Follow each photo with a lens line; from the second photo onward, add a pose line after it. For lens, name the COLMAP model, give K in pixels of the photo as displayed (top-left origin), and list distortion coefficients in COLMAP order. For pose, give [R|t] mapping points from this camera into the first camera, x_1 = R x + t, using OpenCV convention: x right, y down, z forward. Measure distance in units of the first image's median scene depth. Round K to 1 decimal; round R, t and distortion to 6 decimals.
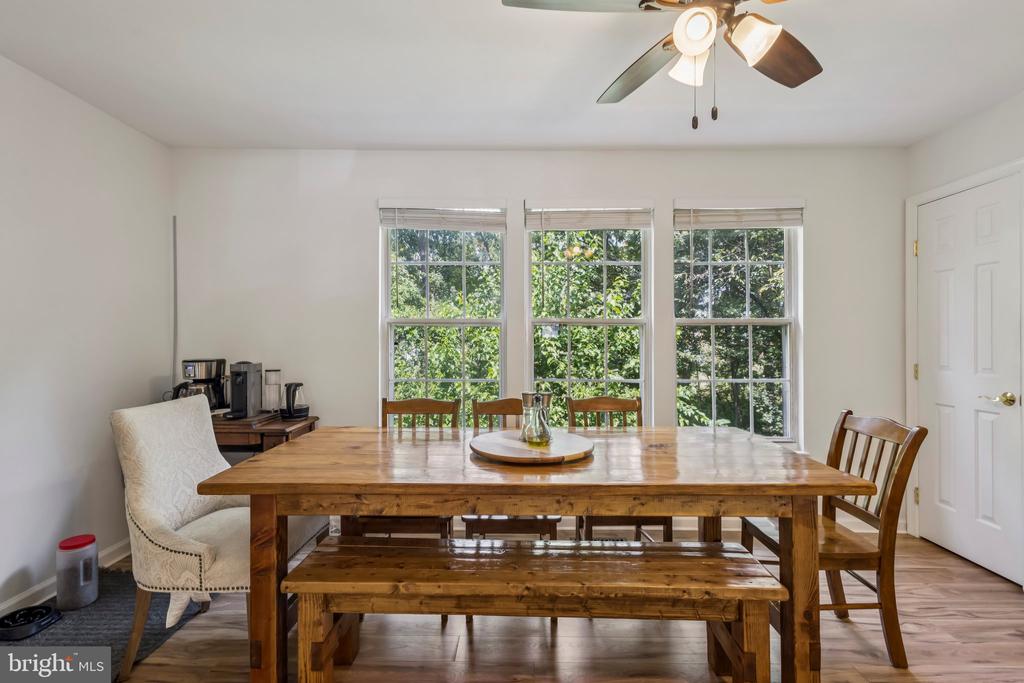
lens RADIAL K [[482.1, 0, 516.9], [0, 482.1, 344.3], [0, 0, 1]] dist [0.015856, -0.001344]
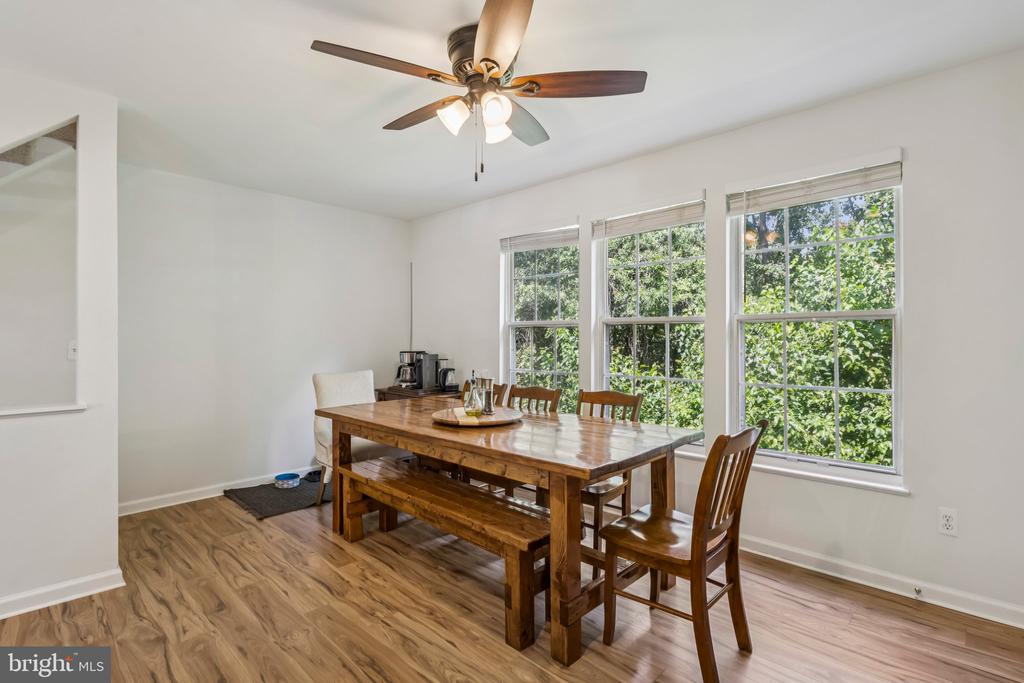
lens RADIAL K [[482.1, 0, 495.9], [0, 482.1, 344.0], [0, 0, 1]] dist [0.015856, -0.001344]
pose [[0.736249, 0.005044, -0.676692, 0.630668], [-0.003844, 0.999987, 0.003270, 0.000324], [0.676699, 0.000194, 0.736259, 0.025294]]
